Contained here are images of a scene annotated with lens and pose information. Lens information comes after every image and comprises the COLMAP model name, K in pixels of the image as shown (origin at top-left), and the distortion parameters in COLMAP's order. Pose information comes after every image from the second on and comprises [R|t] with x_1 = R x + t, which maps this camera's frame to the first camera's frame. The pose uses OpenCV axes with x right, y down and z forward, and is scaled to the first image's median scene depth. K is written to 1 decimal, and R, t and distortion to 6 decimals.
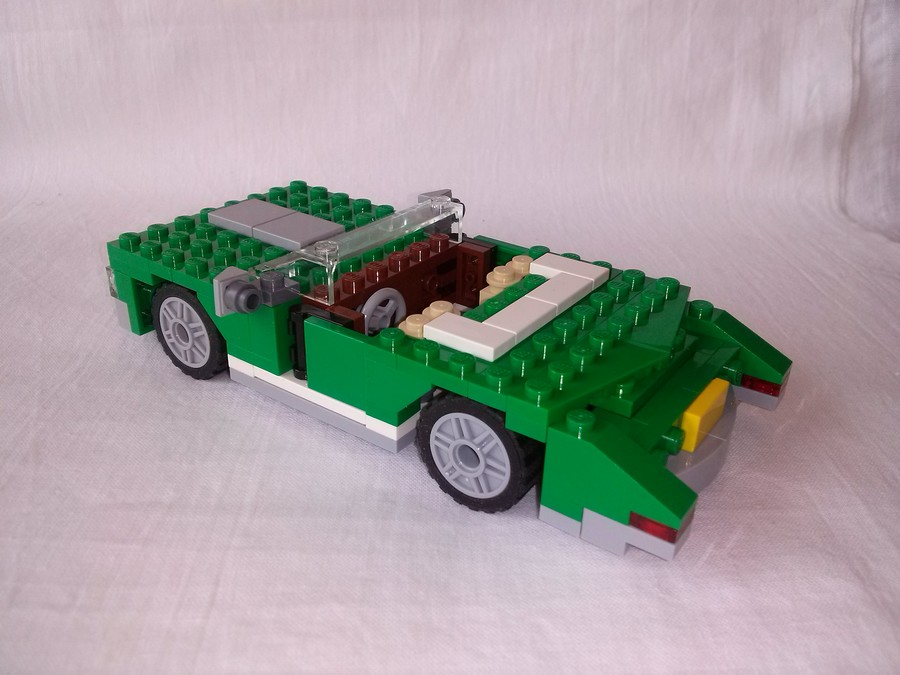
lens RADIAL K [[829.2, 0, 450.0], [0, 829.2, 337.5], [0, 0, 1]] dist [-0.014414, -0.105460]
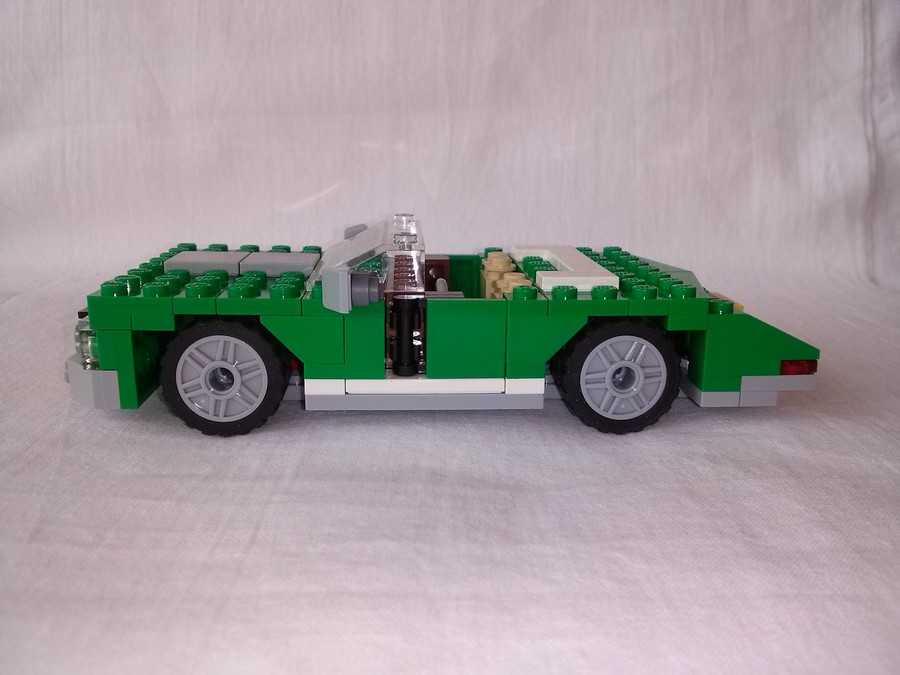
lens RADIAL K [[822.7, 0, 446.5], [0, 822.7, 335.6], [0, 0, 1]] dist [0.050487, -0.241218]
pose [[0.999663, -0.014848, -0.021316, -0.022635], [0.009717, 0.974707, -0.223273, 0.134591], [0.024092, 0.222991, 0.974523, 0.029103]]
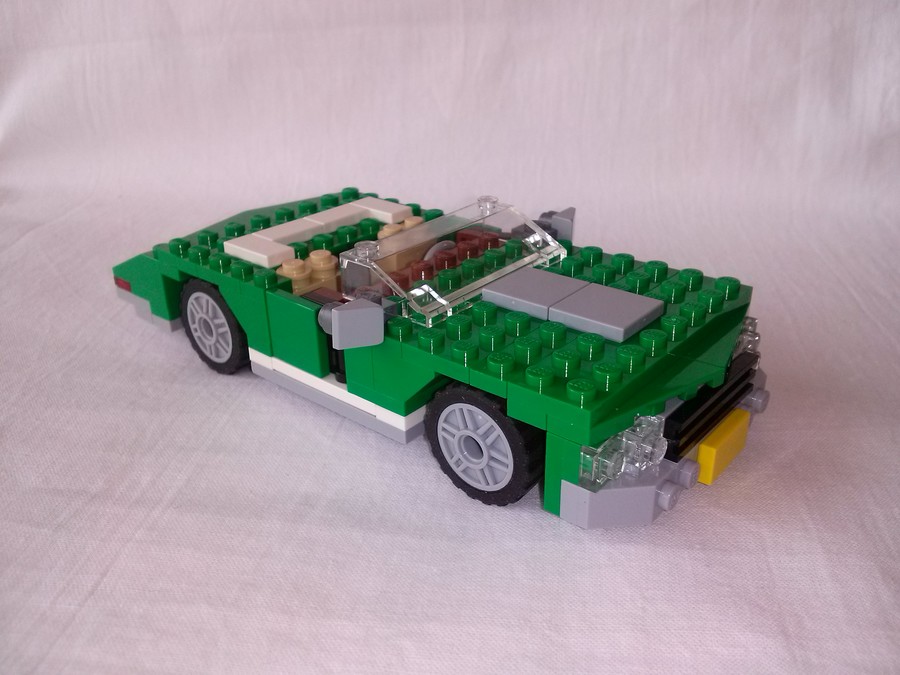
lens RADIAL K [[829.2, 0, 450.0], [0, 829.2, 337.5], [0, 0, 1]] dist [-0.014414, -0.105460]
pose [[0.984011, 0.039635, -0.173644, 0.132995], [-0.042919, 0.998963, -0.015200, 0.003976], [0.172862, 0.022410, 0.984691, 0.037652]]
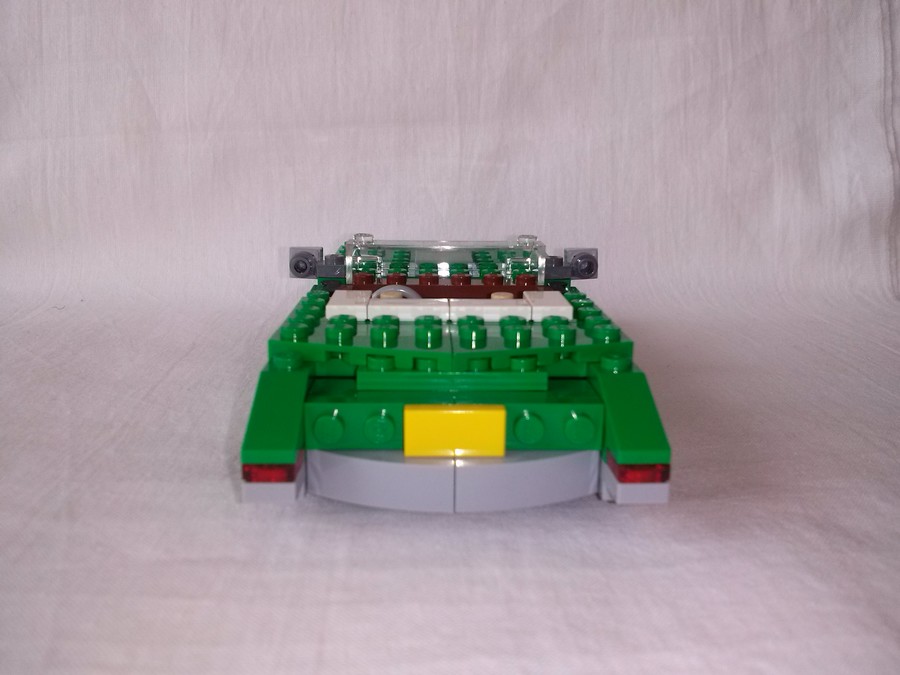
lens RADIAL K [[813.0, 0, 452.7], [0, 813.0, 315.7], [0, 0, 1]] dist [0.040866, -0.195318]
pose [[0.999282, -0.026331, 0.027227, -0.079087], [0.032281, 0.968082, -0.248545, 0.091112], [-0.019813, 0.249245, 0.968238, 0.093045]]
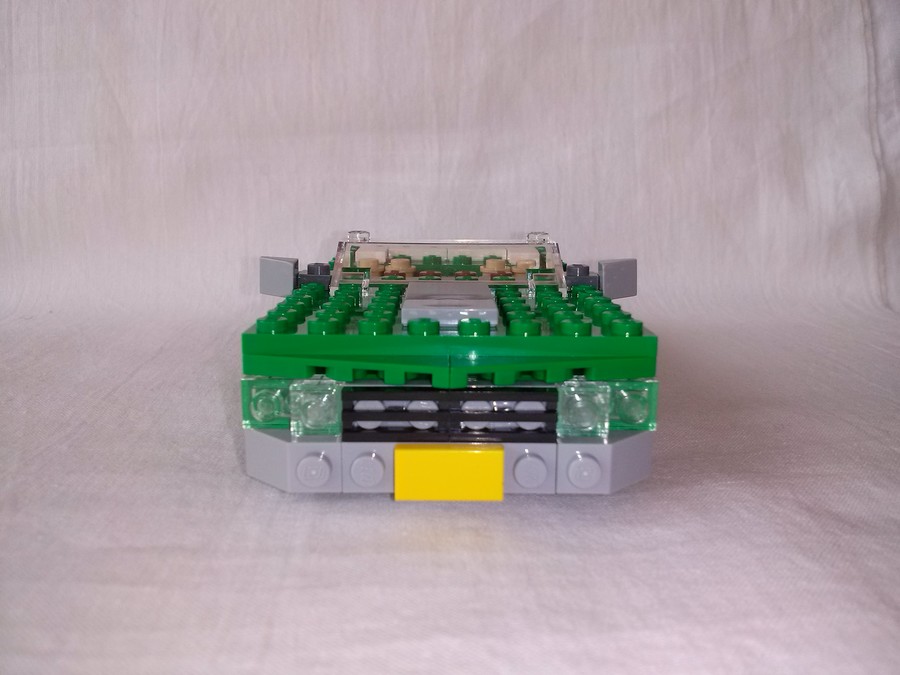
lens RADIAL K [[816.1, 0, 448.6], [0, 816.1, 333.2], [0, 0, 1]] dist [0.052022, -0.237527]
pose [[0.998810, -0.032752, 0.036131, -0.067812], [0.041450, 0.960497, -0.275185, 0.118746], [-0.025691, 0.276355, 0.960712, 0.123468]]
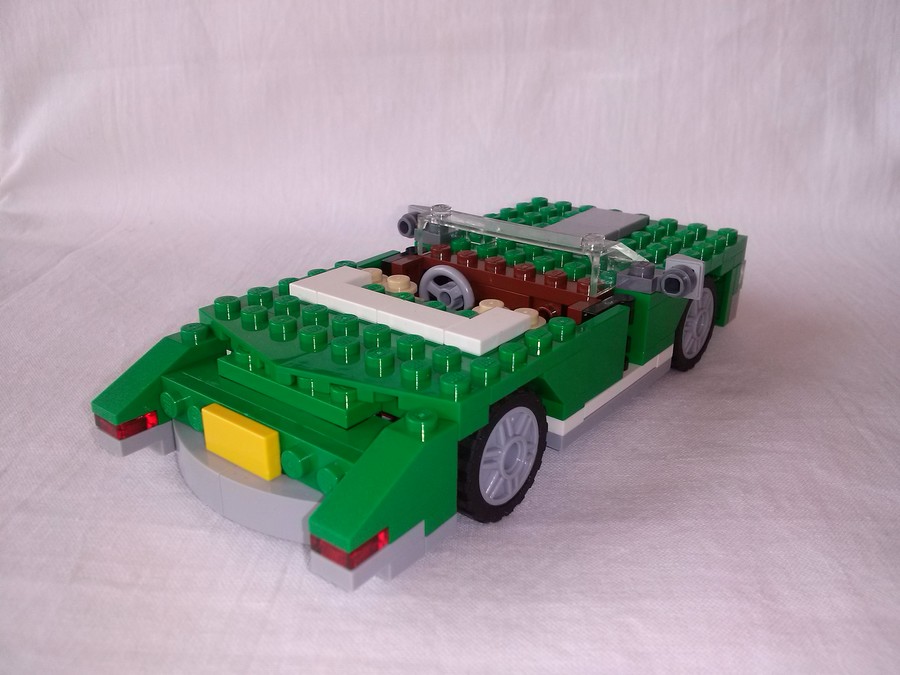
lens RADIAL K [[829.2, 0, 450.0], [0, 829.2, 337.5], [0, 0, 1]] dist [-0.014414, -0.105460]
pose [[0.995310, 0.014204, -0.095690, -0.002240], [-0.022304, 0.996206, -0.084122, 0.048800], [0.094132, 0.085862, 0.991850, 0.022357]]
